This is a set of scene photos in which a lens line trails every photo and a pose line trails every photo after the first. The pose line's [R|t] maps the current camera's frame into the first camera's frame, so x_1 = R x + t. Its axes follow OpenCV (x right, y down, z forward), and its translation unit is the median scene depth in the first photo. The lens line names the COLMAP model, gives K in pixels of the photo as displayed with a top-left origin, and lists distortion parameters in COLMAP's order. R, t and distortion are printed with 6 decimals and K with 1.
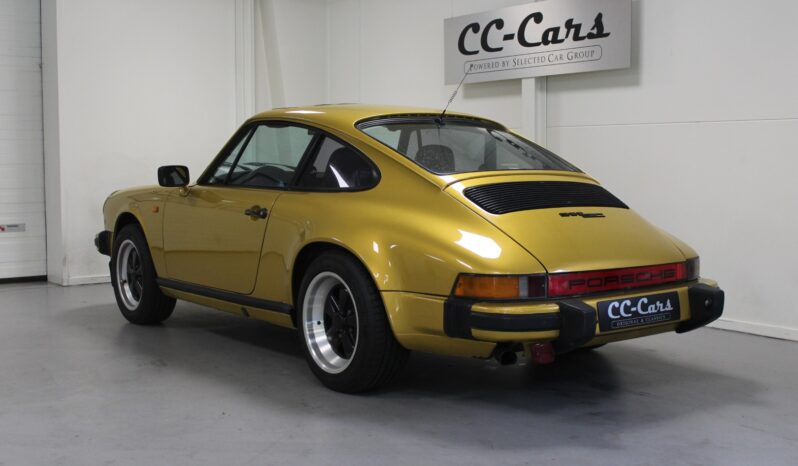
lens RADIAL K [[1012.3, 0, 398.4], [0, 1012.3, 231.5], [0, 0, 1]] dist [-0.028502, 0.000000]
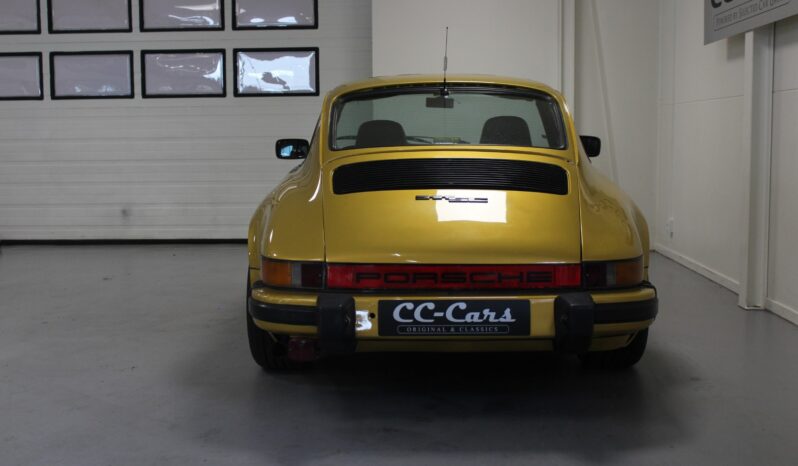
lens RADIAL K [[1012.3, 0, 398.4], [0, 1012.3, 232.0], [0, 0, 1]] dist [-0.028502, 0.000000]
pose [[0.763324, 0.055233, -0.643650, 0.689771], [-0.038771, 0.998459, 0.039700, -0.020580], [0.644851, -0.005348, 0.764290, 0.323764]]
